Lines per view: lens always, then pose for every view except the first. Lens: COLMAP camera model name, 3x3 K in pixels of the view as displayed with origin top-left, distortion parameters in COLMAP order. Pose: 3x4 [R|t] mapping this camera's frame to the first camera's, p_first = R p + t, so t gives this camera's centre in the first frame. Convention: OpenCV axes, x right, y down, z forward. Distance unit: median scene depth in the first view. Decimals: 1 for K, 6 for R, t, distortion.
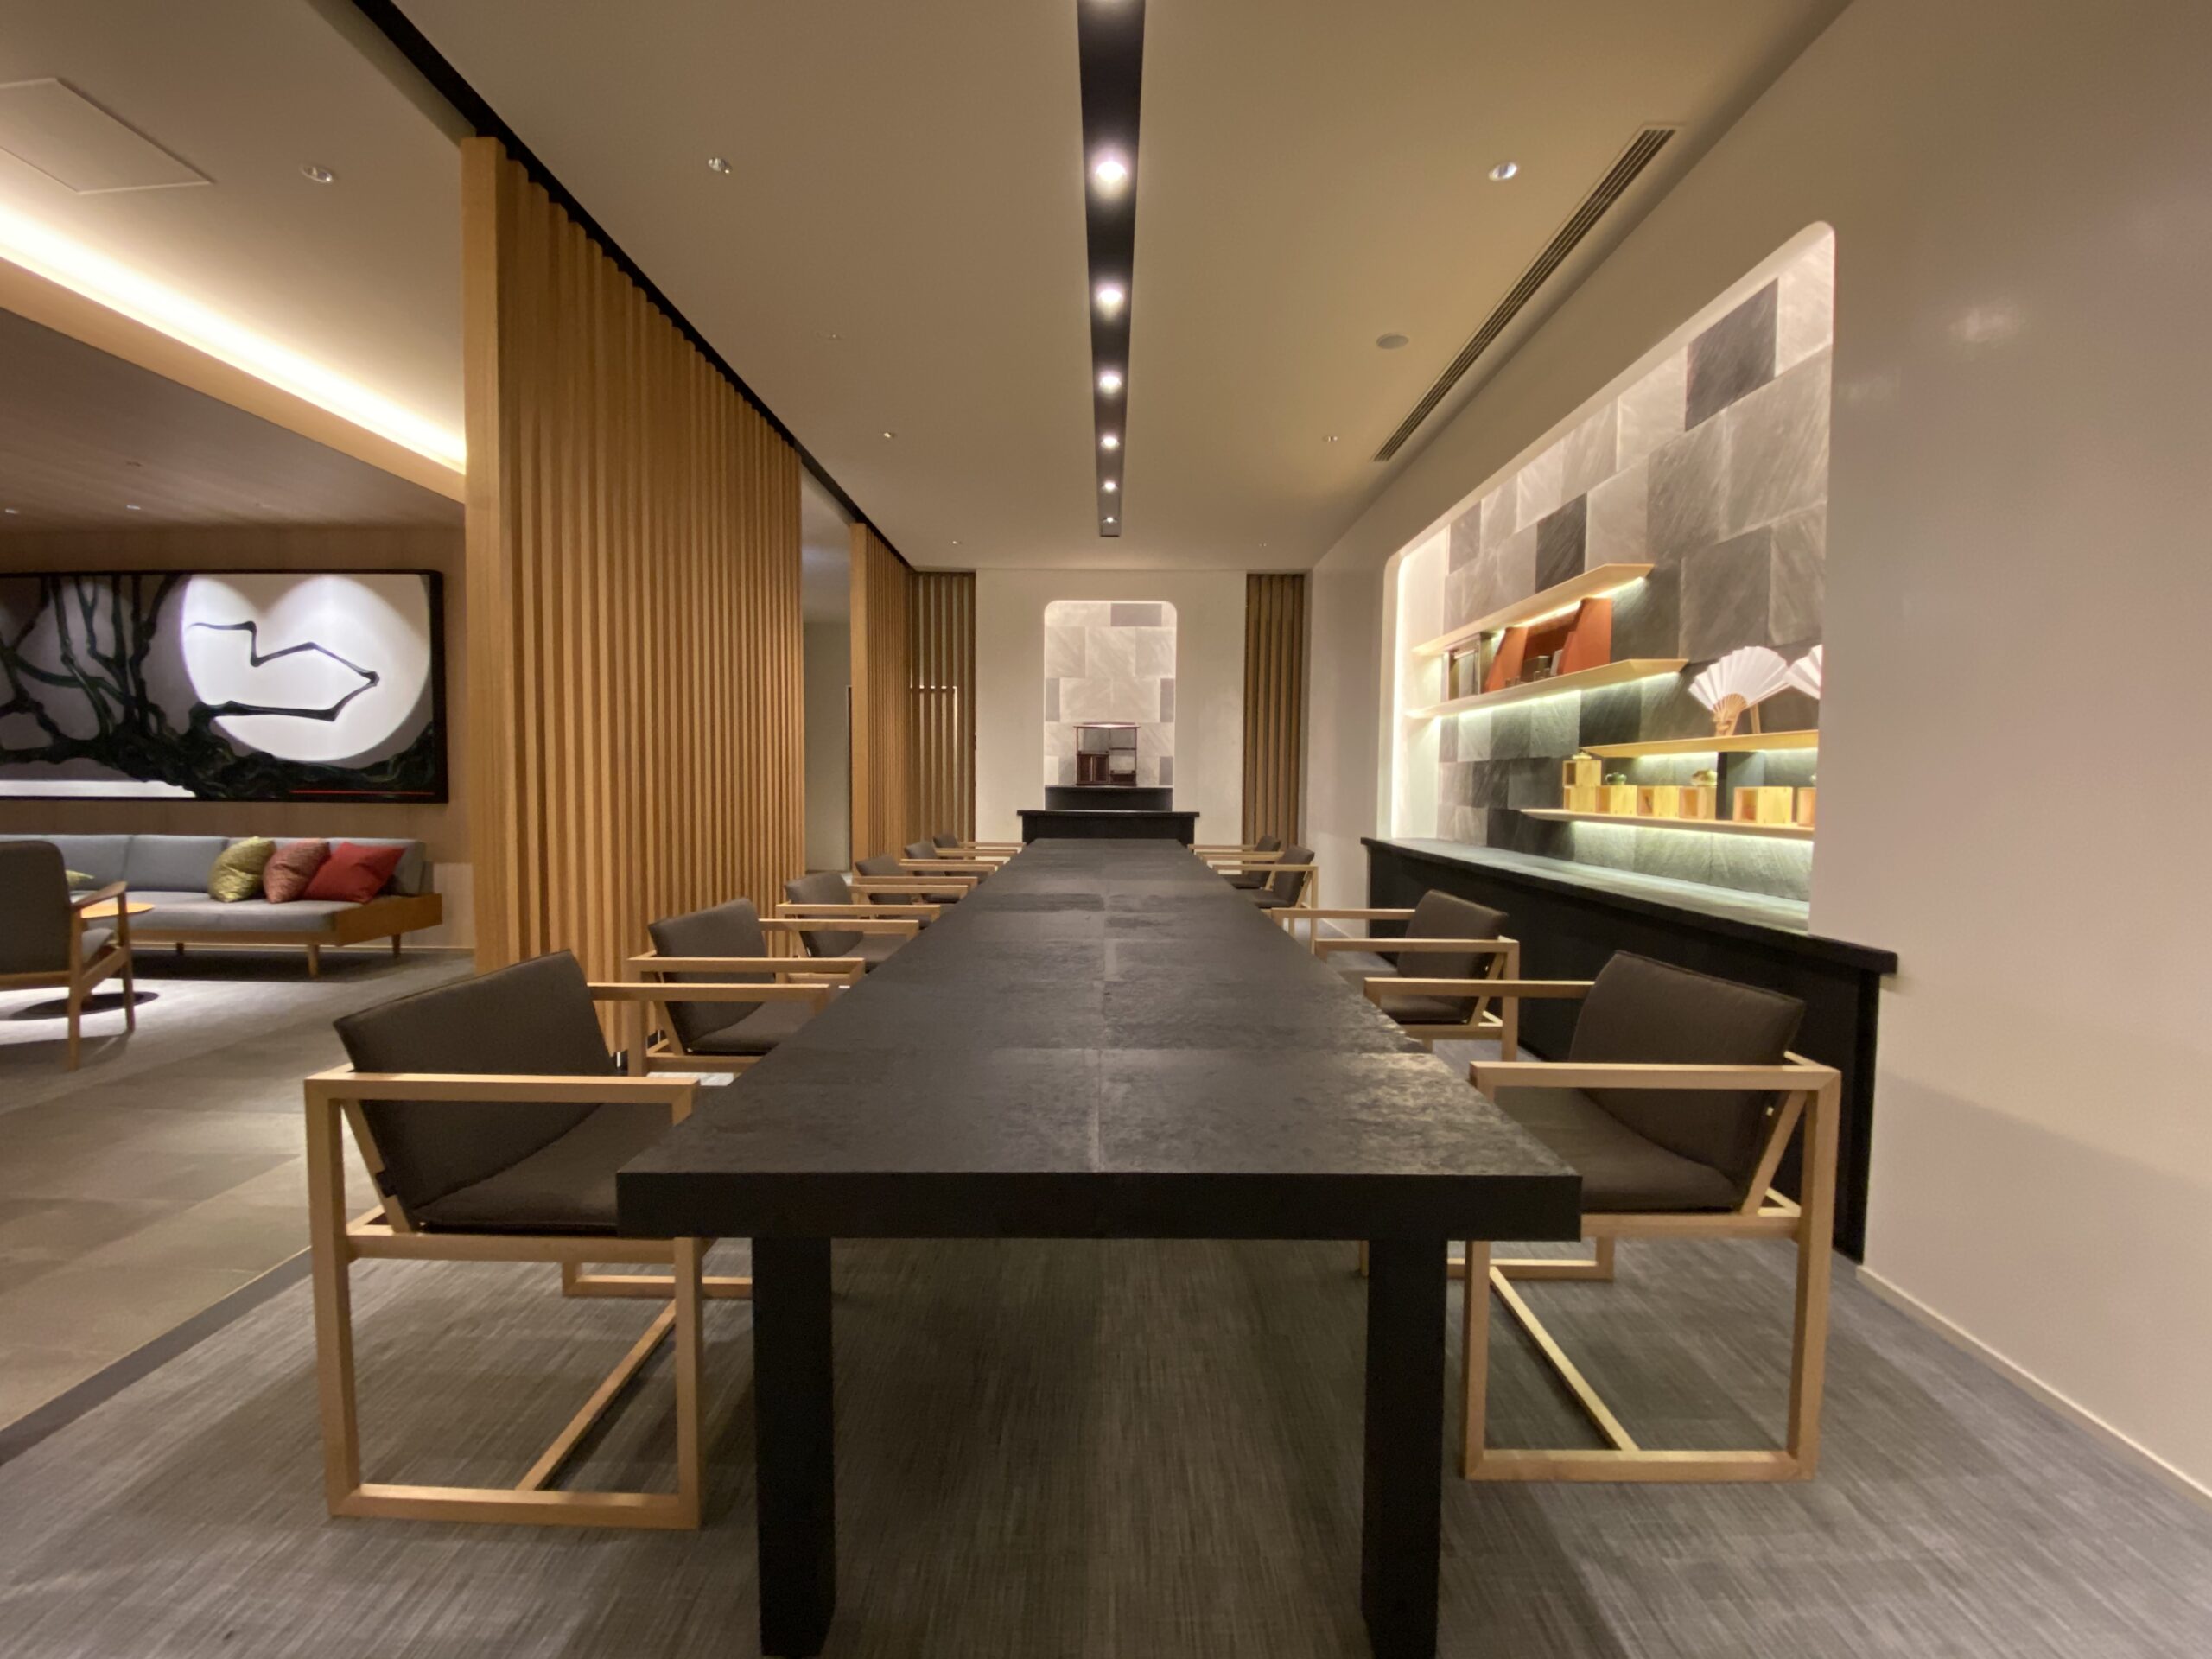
lens RADIAL K [[887.5, 0, 1085.0], [0, 887.5, 836.8], [0, 0, 1]] dist [0.002112, -0.000820]
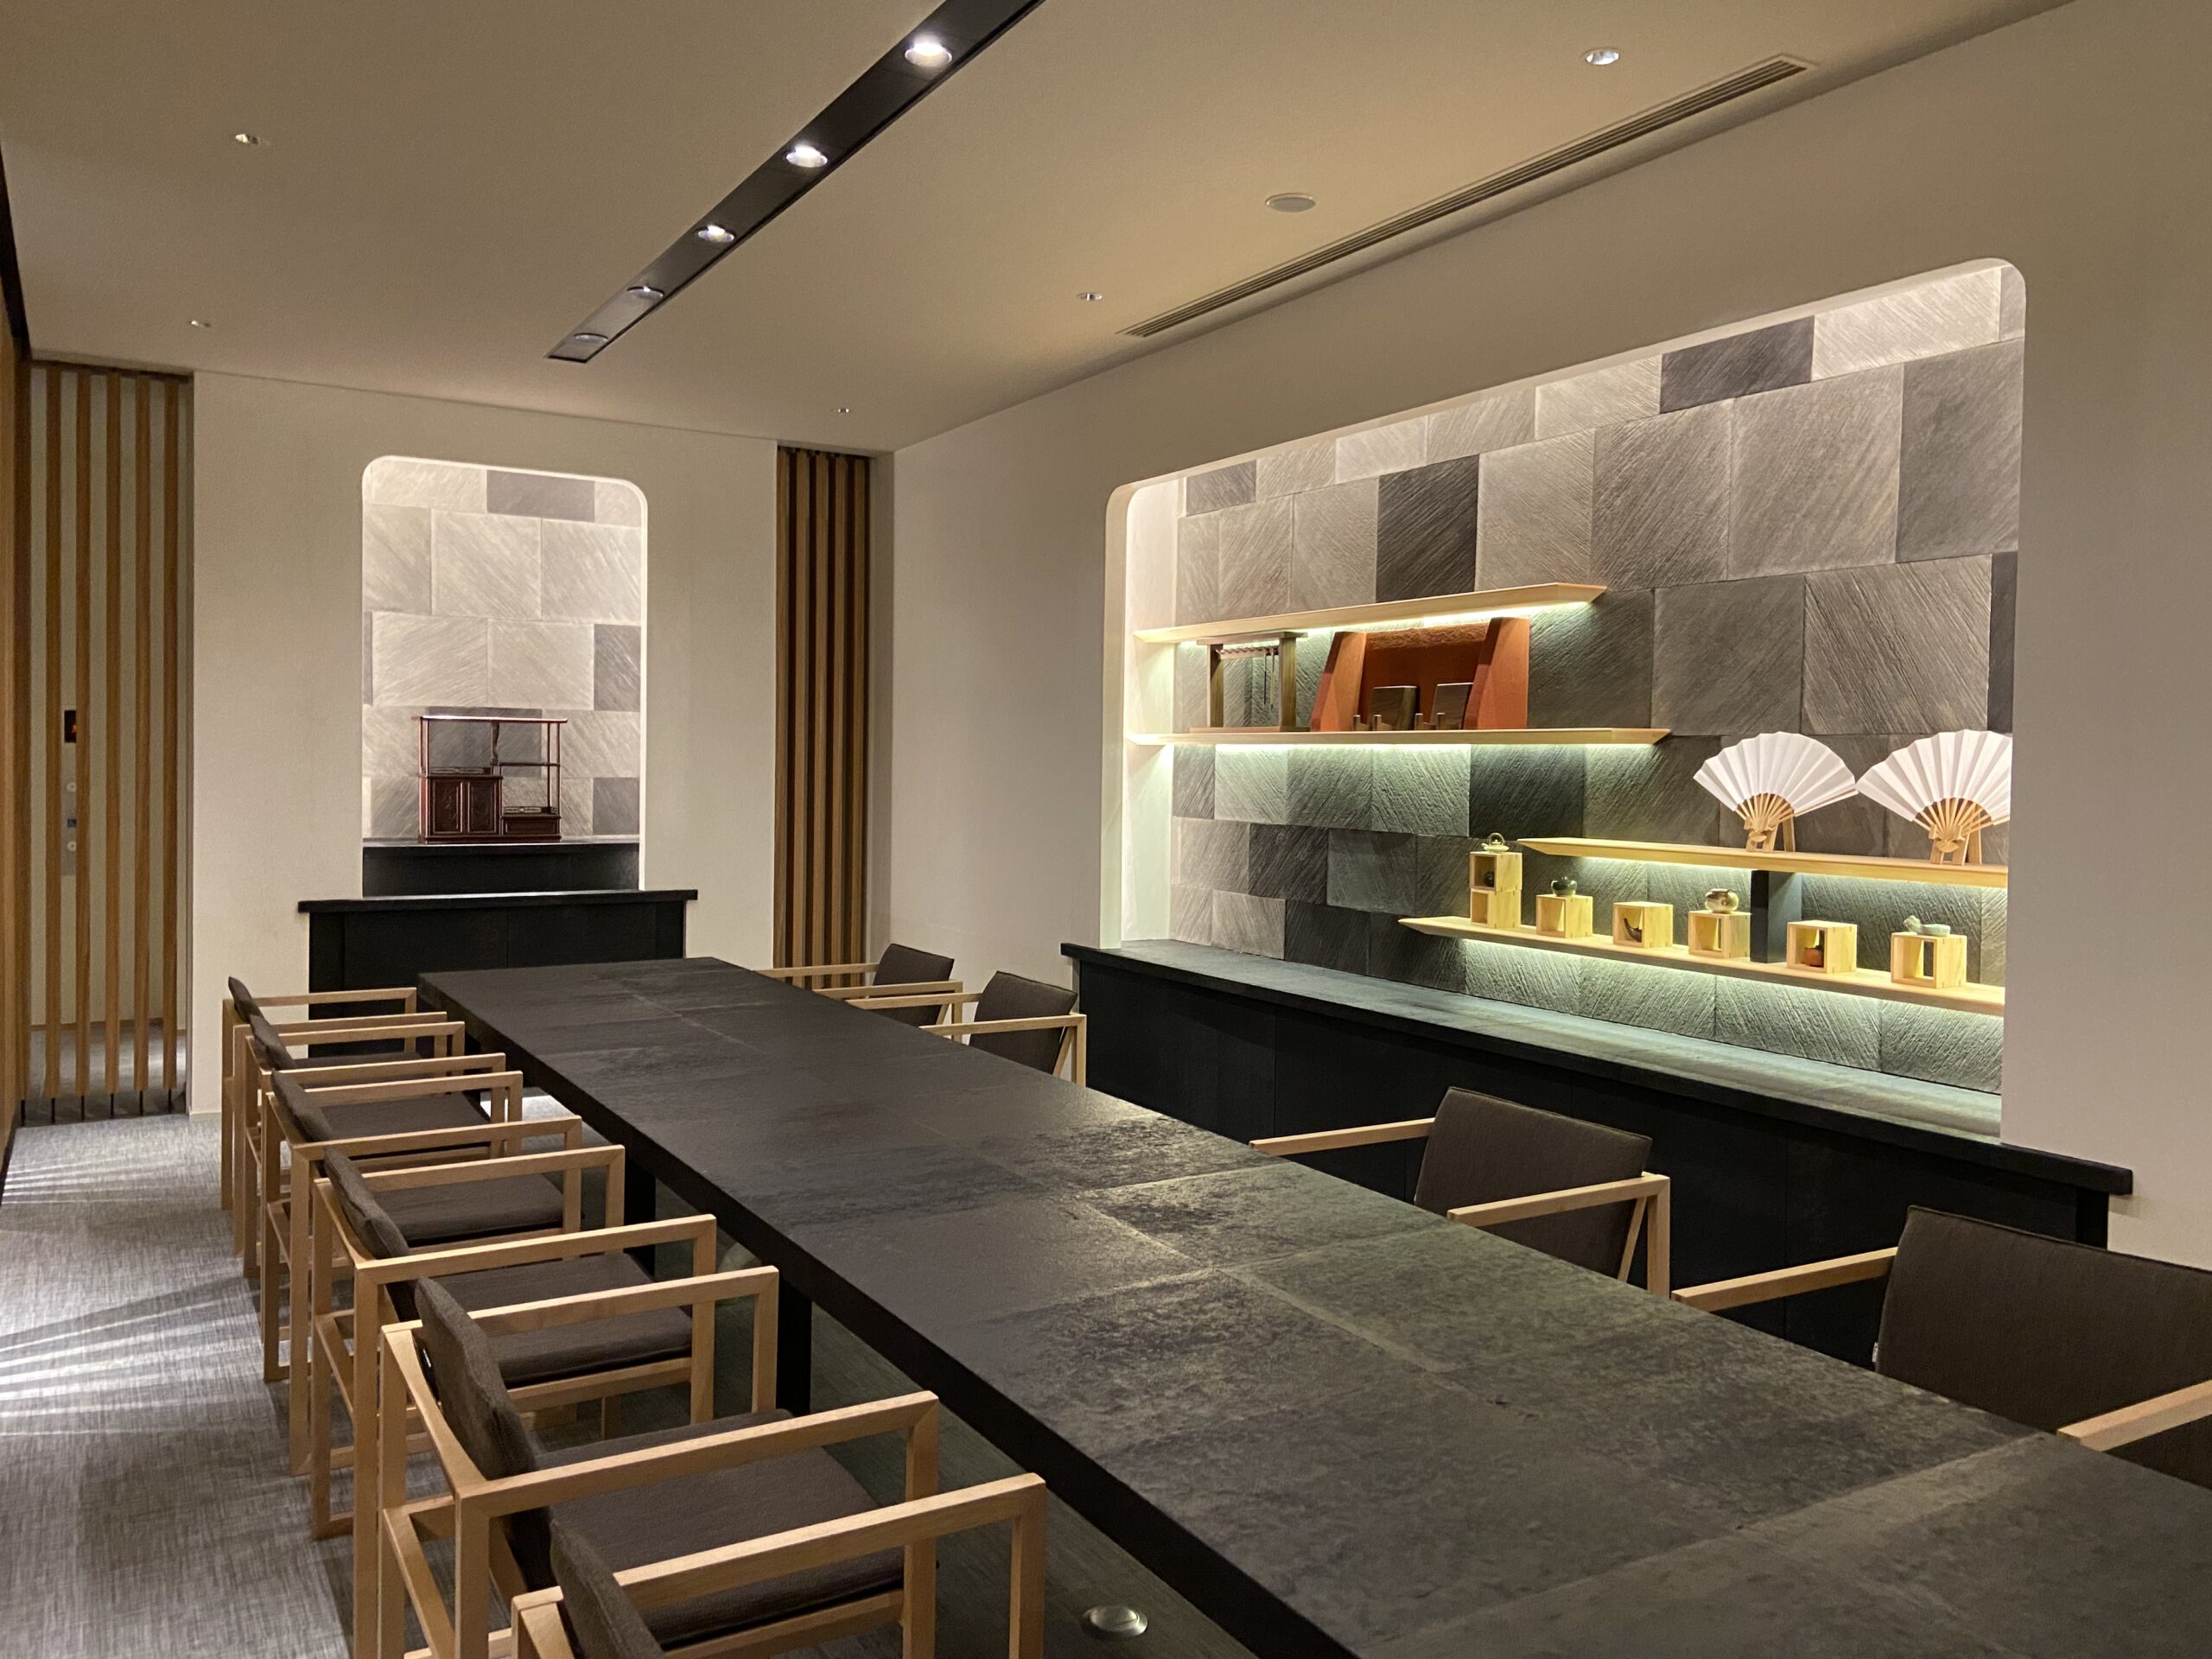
lens RADIAL K [[1683.9, 0, 1081.9], [0, 1683.9, 814.0], [0, 0, 1]] dist [0.121450, -0.008103]
pose [[0.855178, -0.010086, 0.518236, -0.402525], [0.022448, 0.999593, -0.017588, -0.102029], [-0.517848, 0.026675, 0.855057, 0.047852]]
